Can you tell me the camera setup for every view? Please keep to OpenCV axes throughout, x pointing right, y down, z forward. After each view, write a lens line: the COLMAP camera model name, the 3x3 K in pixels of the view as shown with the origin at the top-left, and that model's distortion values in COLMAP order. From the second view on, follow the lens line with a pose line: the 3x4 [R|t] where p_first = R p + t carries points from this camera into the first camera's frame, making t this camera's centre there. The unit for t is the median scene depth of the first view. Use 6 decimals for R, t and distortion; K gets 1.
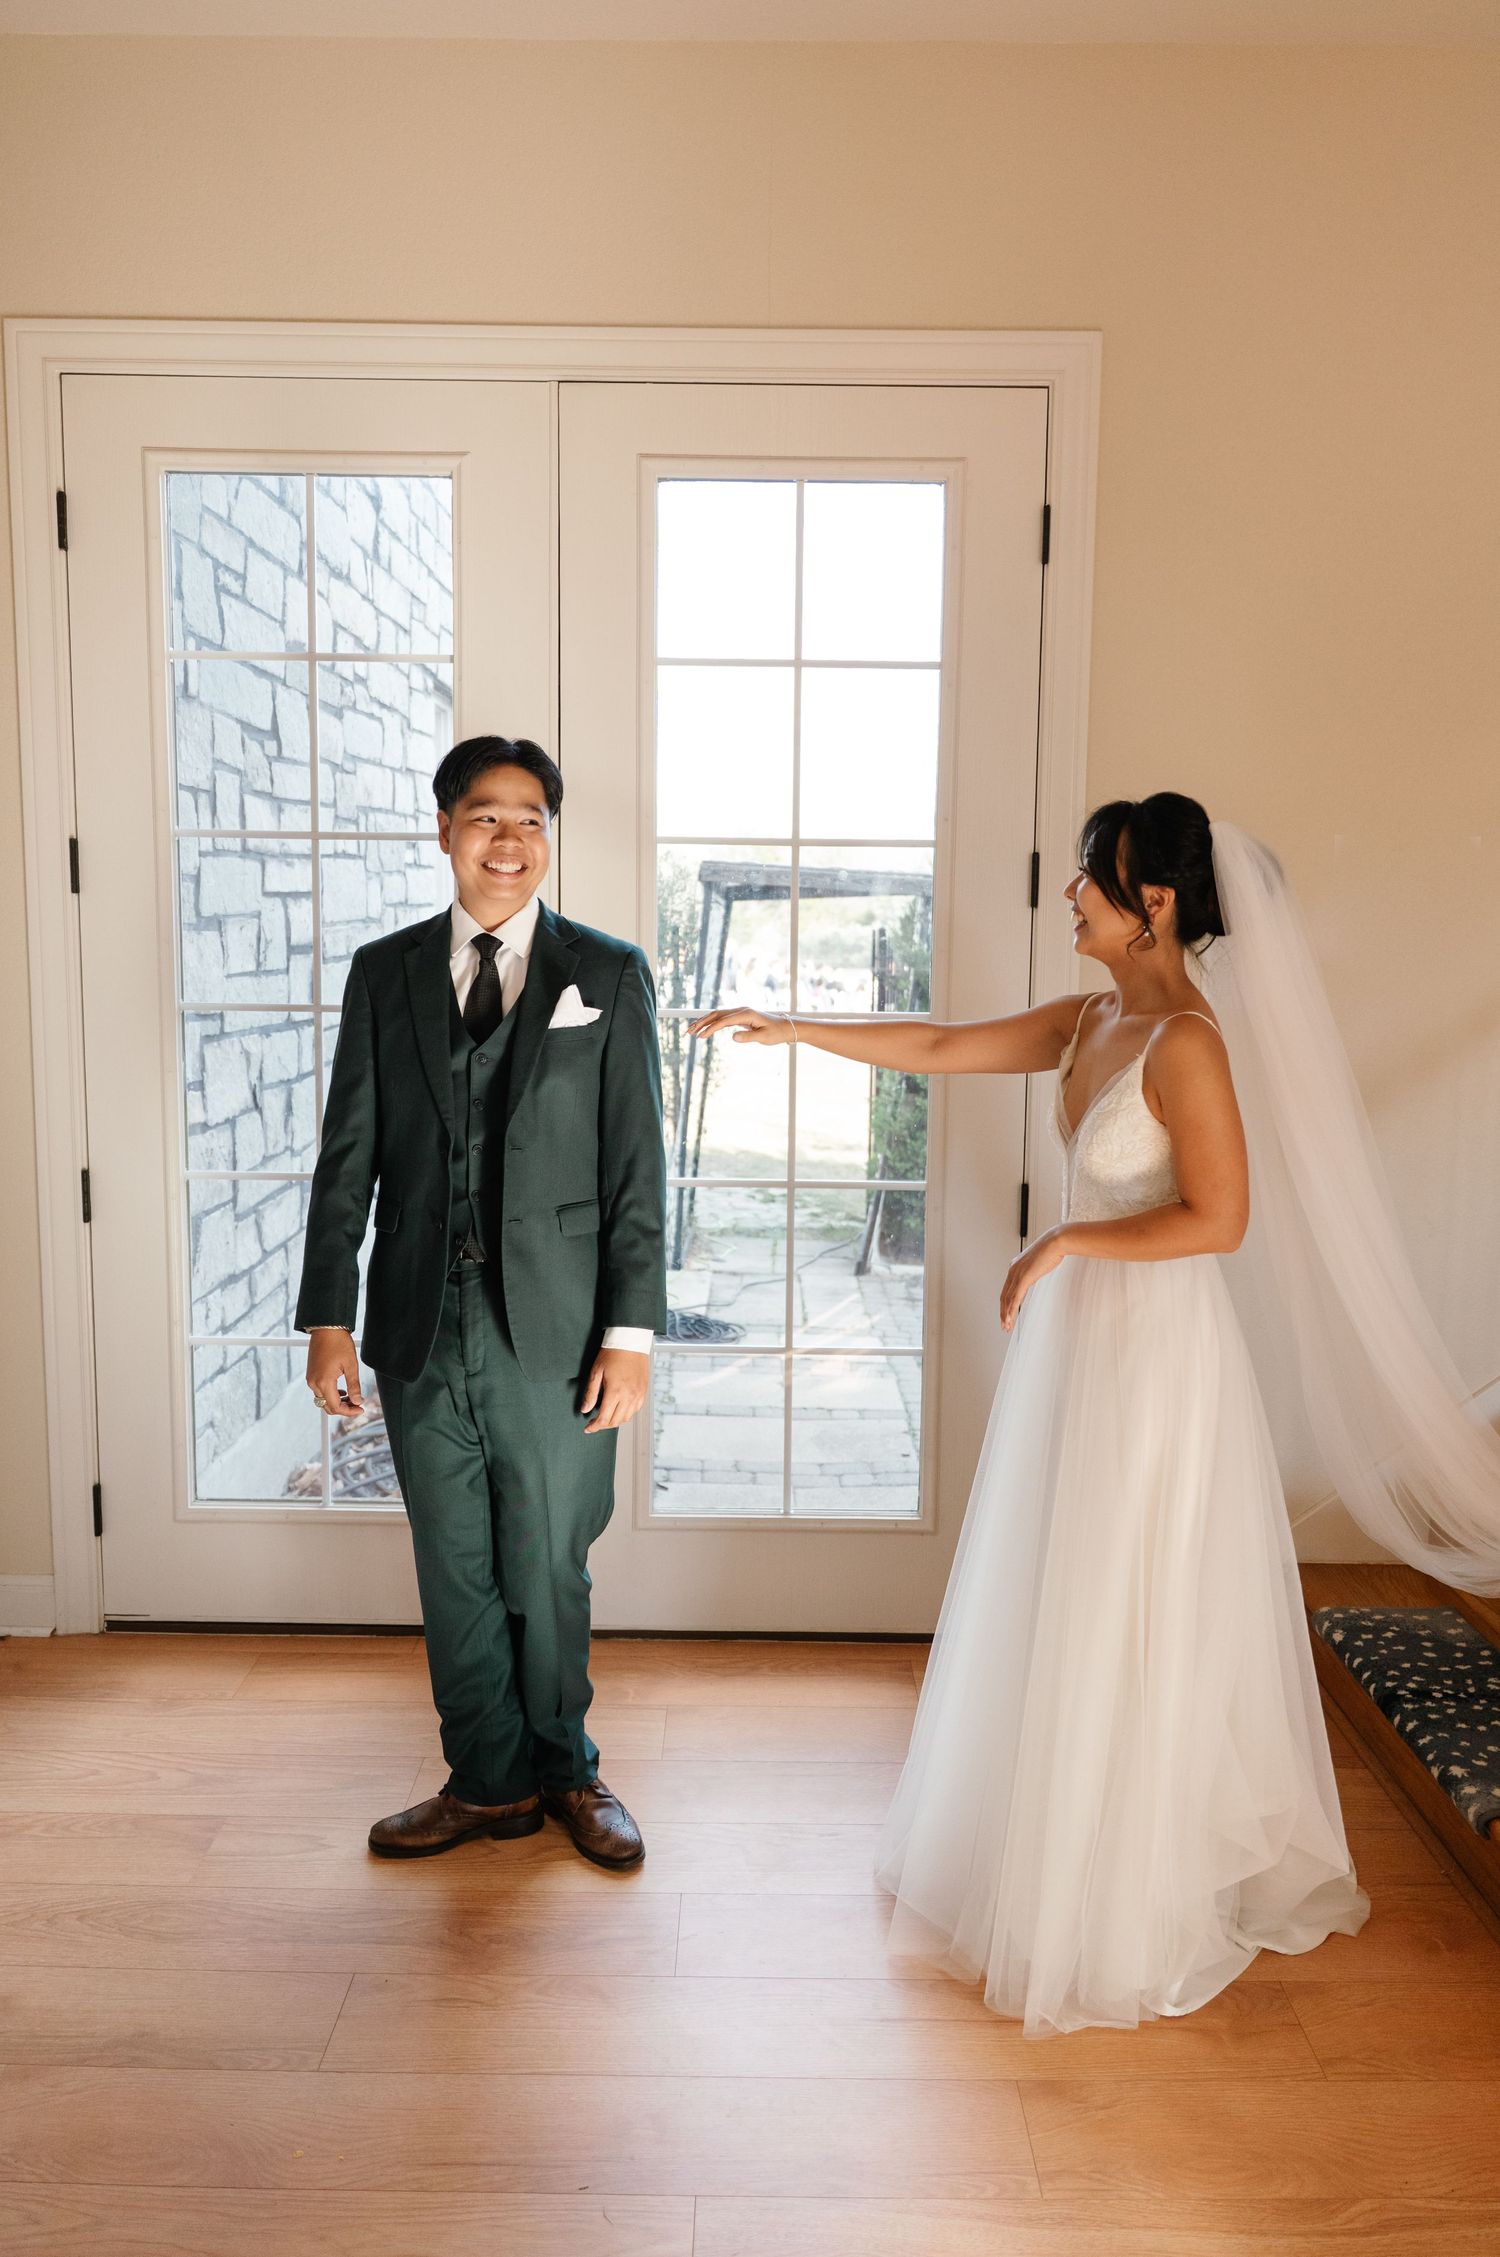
lens RADIAL K [[1544.3, 0, 742.7], [0, 1544.3, 1130.2], [0, 0, 1]] dist [-0.060054, -0.000445]
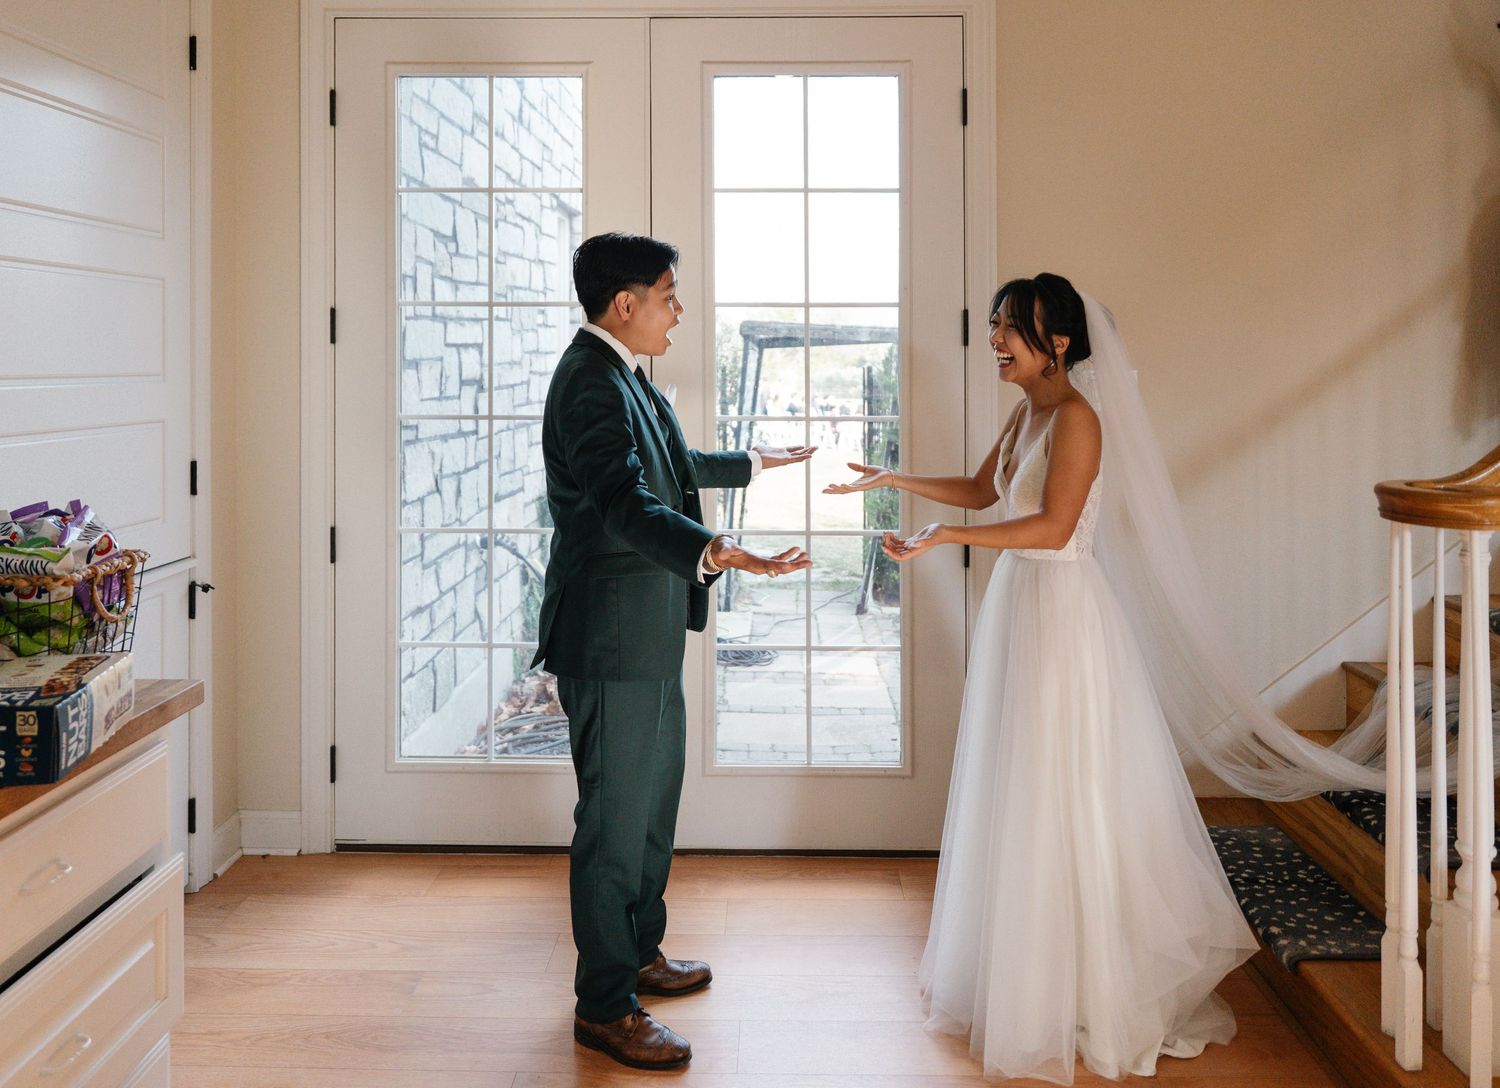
lens RADIAL K [[2832.2, 0, 739.9], [0, 2832.2, 542.3], [0, 0, 1]] dist [-0.371146, 0.000000]
pose [[0.999889, -0.013855, 0.005414, -0.047561], [0.014418, 0.992236, -0.123530, 0.370517], [-0.003660, 0.123594, 0.992326, -1.653054]]
